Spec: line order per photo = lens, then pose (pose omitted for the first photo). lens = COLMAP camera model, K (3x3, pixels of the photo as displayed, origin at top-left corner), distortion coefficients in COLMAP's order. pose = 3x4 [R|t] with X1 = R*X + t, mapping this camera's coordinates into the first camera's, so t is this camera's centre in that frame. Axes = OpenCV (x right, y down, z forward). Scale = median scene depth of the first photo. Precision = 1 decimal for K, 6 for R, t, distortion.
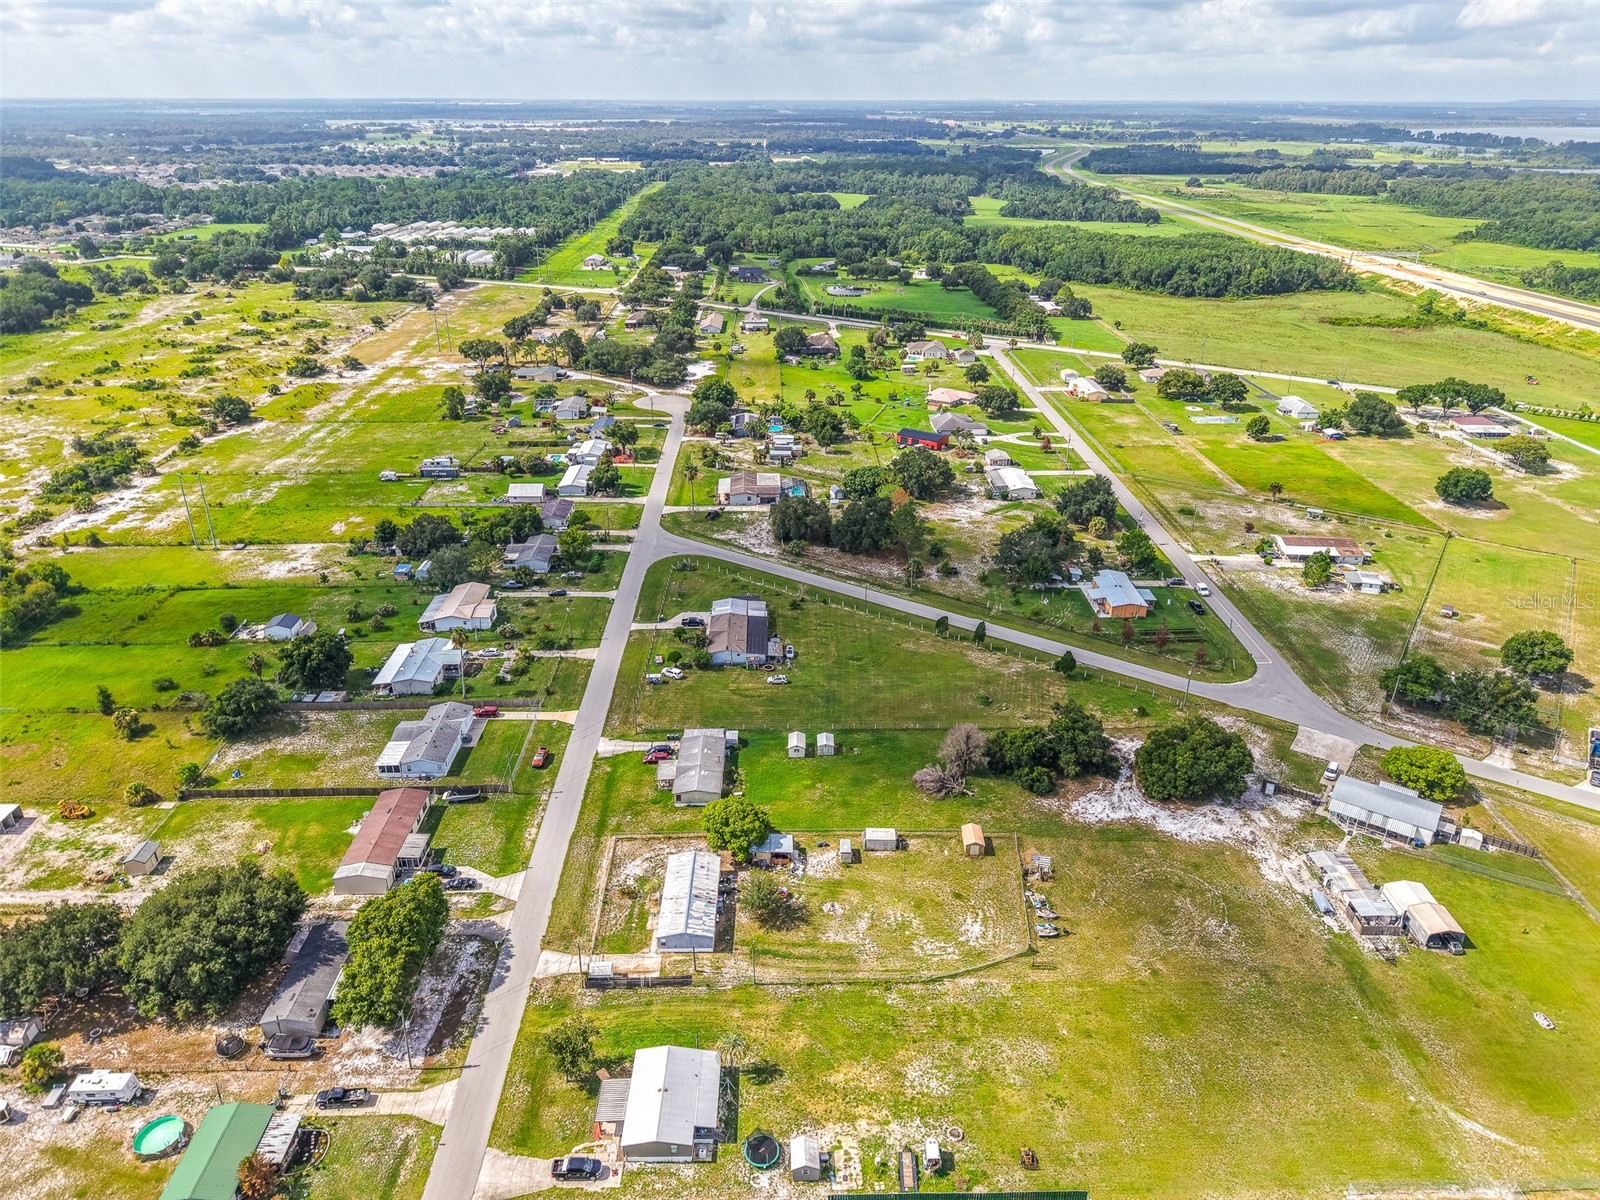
lens RADIAL K [[1066.0, 0, 808.5], [0, 1066.0, 600.6], [0, 0, 1]] dist [0.037994, -0.041215]
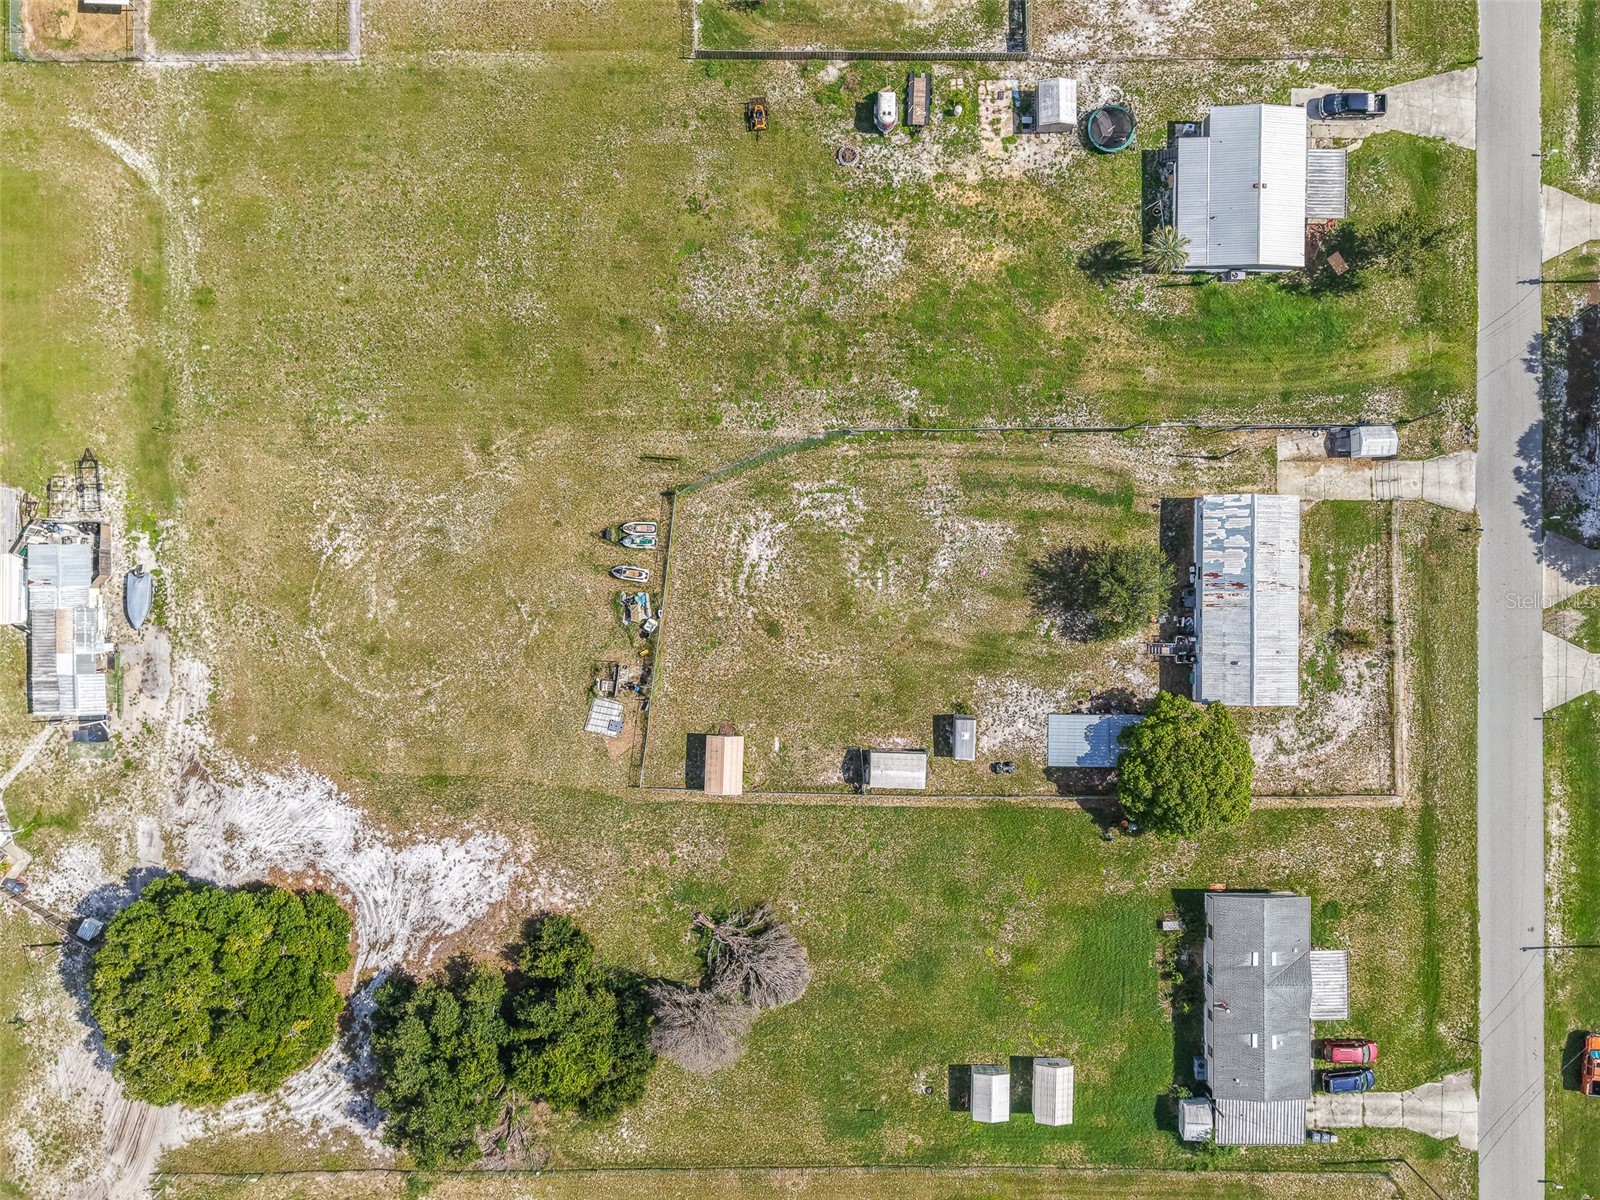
lens RADIAL K [[1217.3, 0, 802.8], [0, 1217.3, 604.2], [0, 0, 1]] dist [0.042634, -0.053235]
pose [[-0.999656, -0.024708, -0.008790, 0.117763], [0.002649, -0.428619, 0.903482, -0.278960], [-0.026091, 0.903148, 0.428537, 0.644223]]
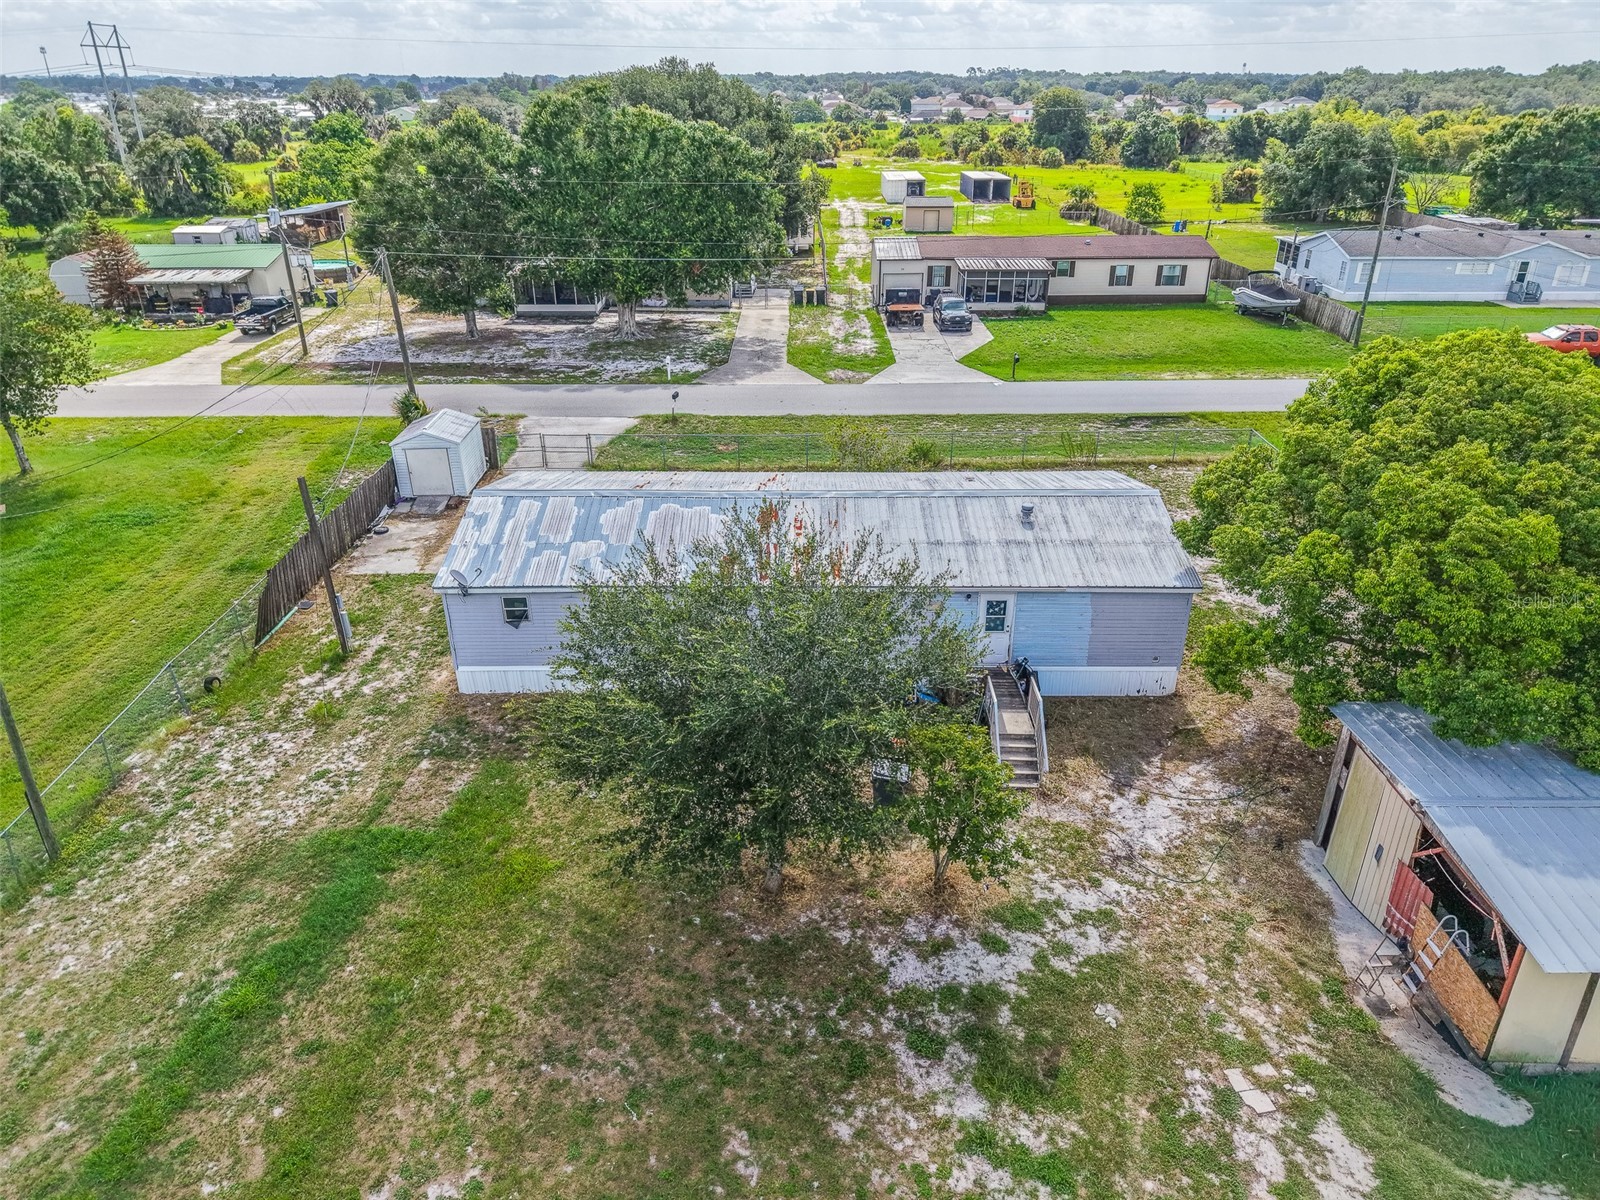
lens RADIAL K [[1066.0, 0, 799.2], [0, 1066.0, 592.2], [0, 0, 1]] dist [0.037994, -0.041215]
pose [[-0.027900, 0.424892, -0.904814, 0.049039], [-0.424401, 0.814500, 0.395568, 0.189770], [0.905045, 0.395040, 0.157600, 0.860792]]
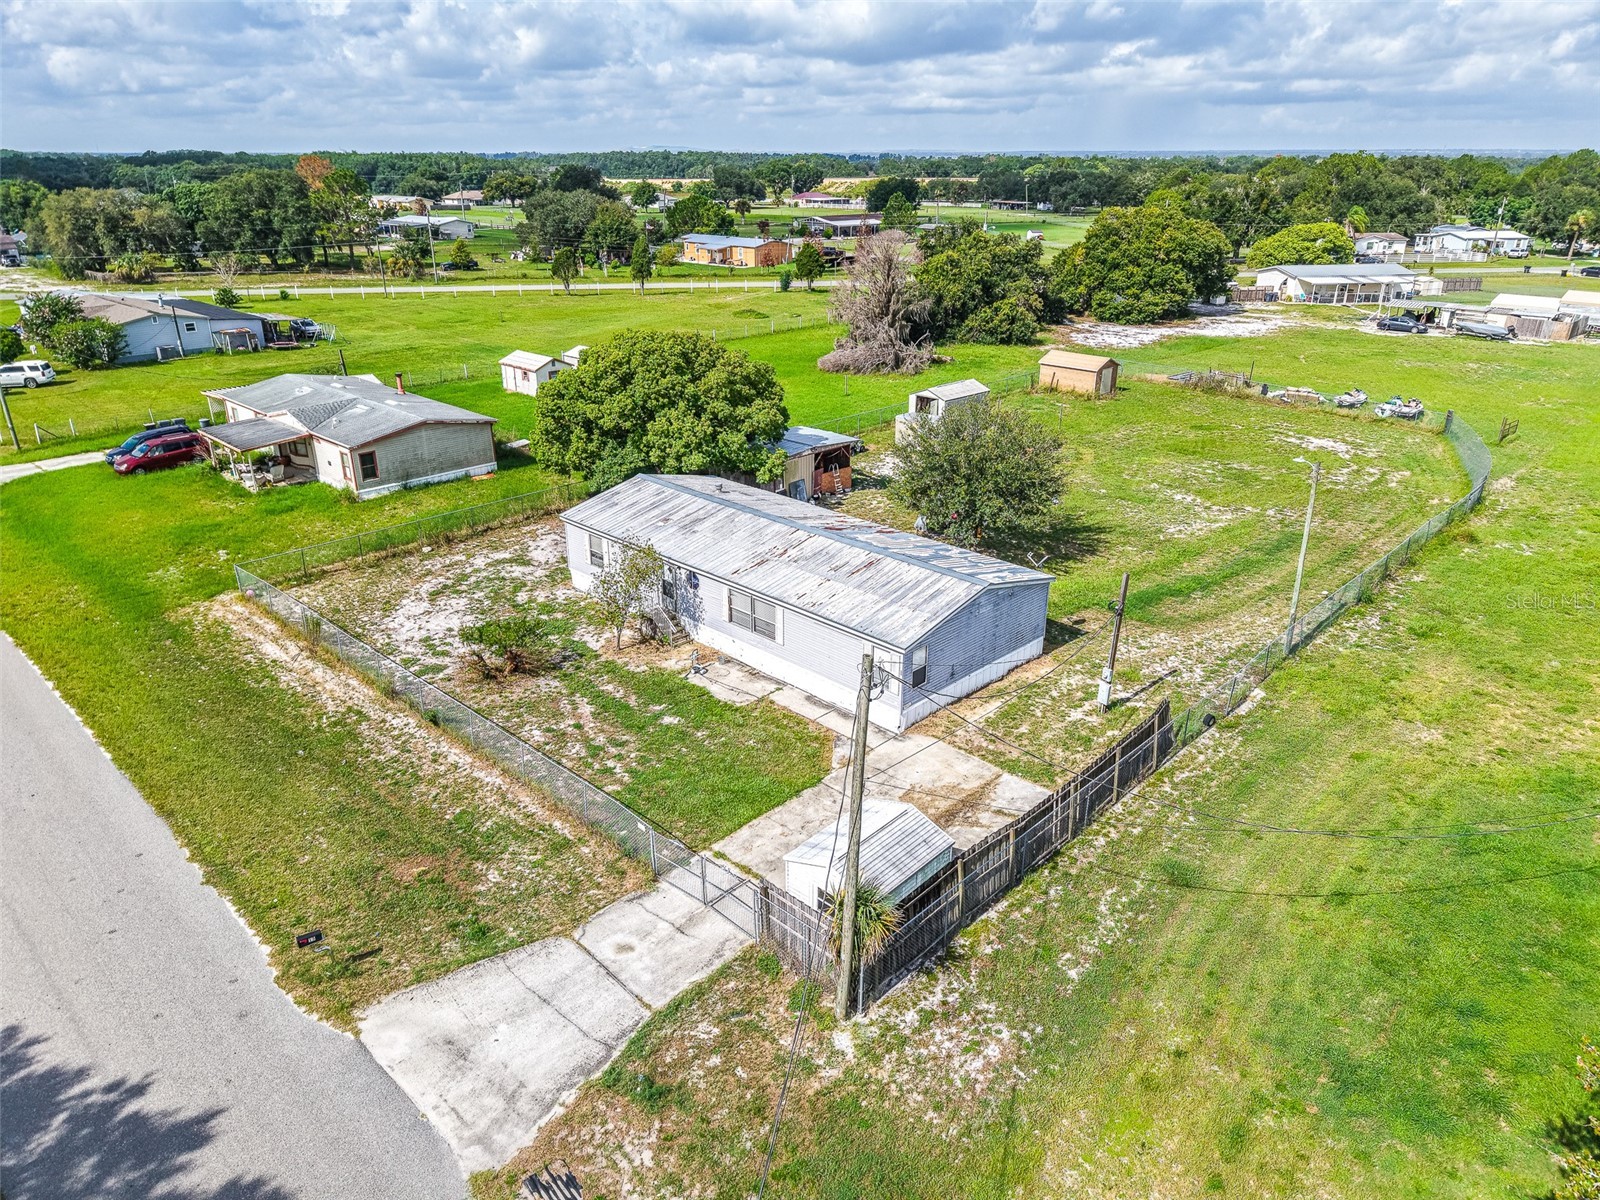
lens RADIAL K [[1066.0, 0, 810.0], [0, 1066.0, 595.2], [0, 0, 1]] dist [0.037994, -0.041215]
pose [[0.709088, -0.271513, 0.650749, -0.239865], [0.303653, 0.950514, 0.065709, 0.239529], [-0.636387, 0.151008, 0.756444, 0.716975]]
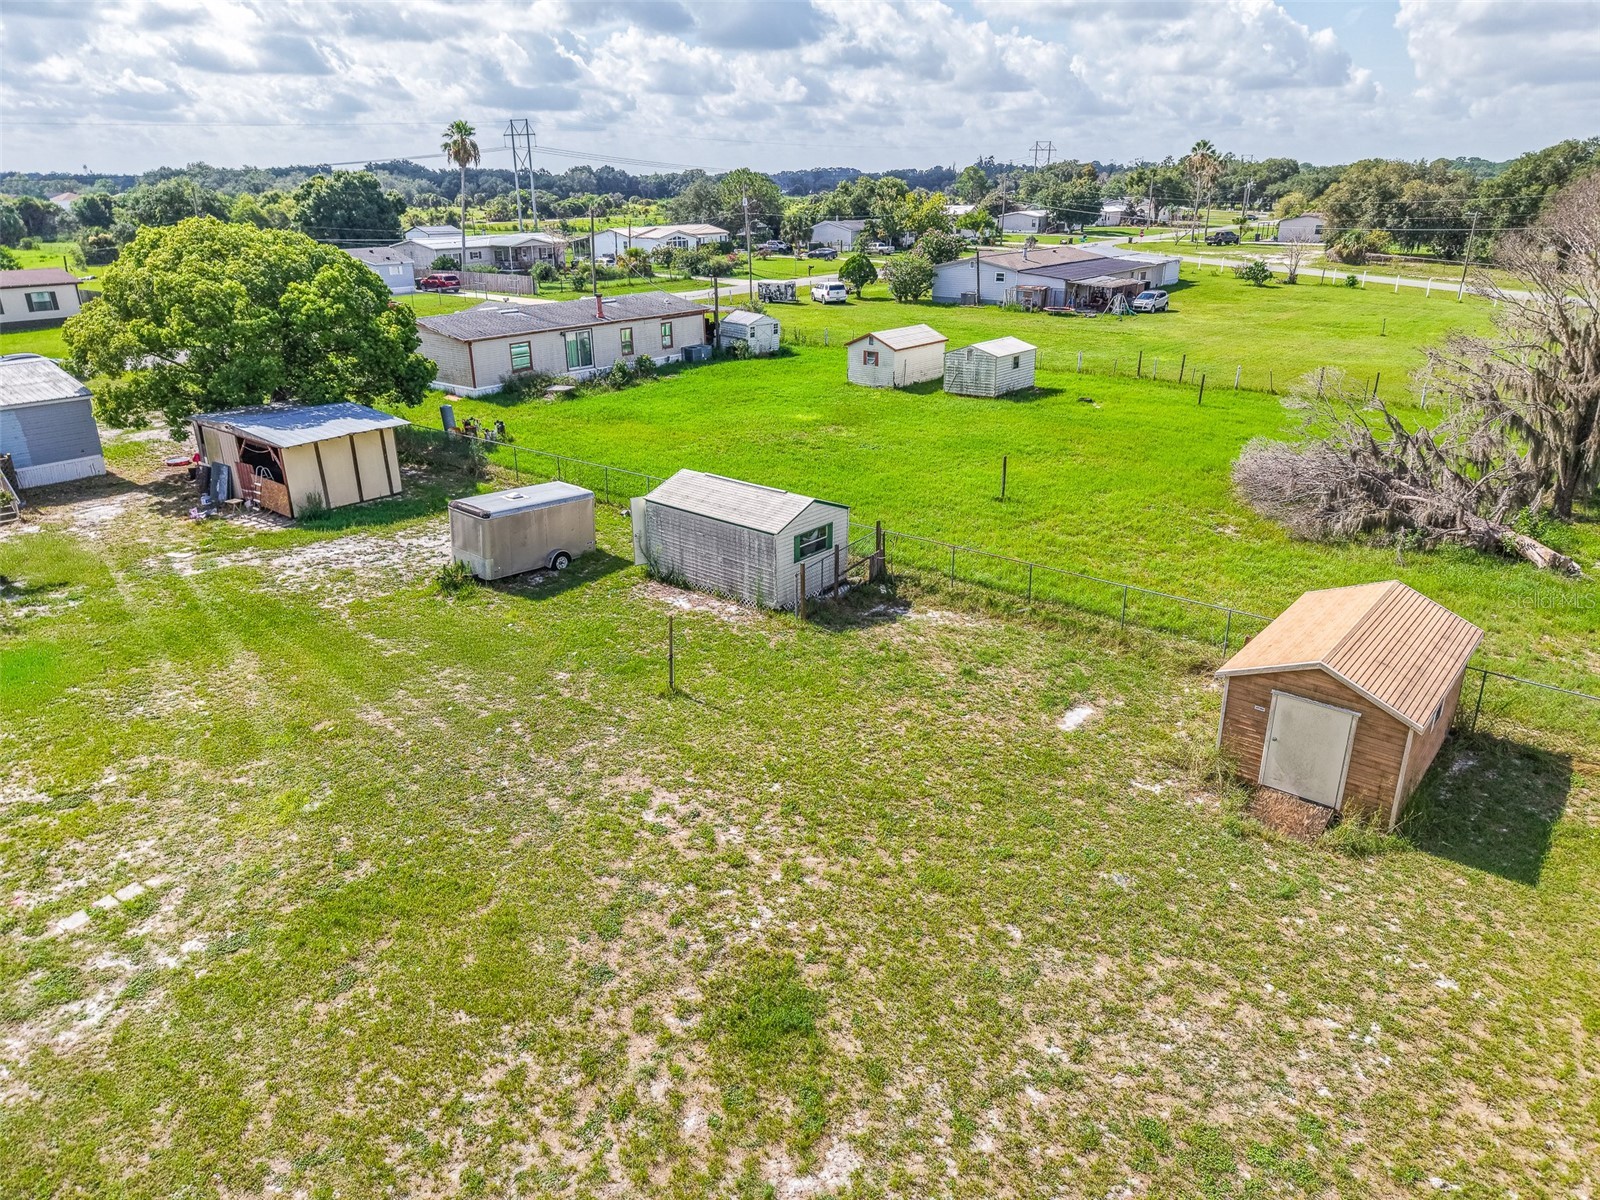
lens RADIAL K [[1066.0, 0, 804.5], [0, 1066.0, 601.1], [0, 0, 1]] dist [0.037994, -0.041215]
pose [[0.772690, 0.223419, -0.594167, 0.168129], [-0.262383, 0.964723, 0.021537, 0.219551], [0.578018, 0.139258, 0.804054, 0.844539]]
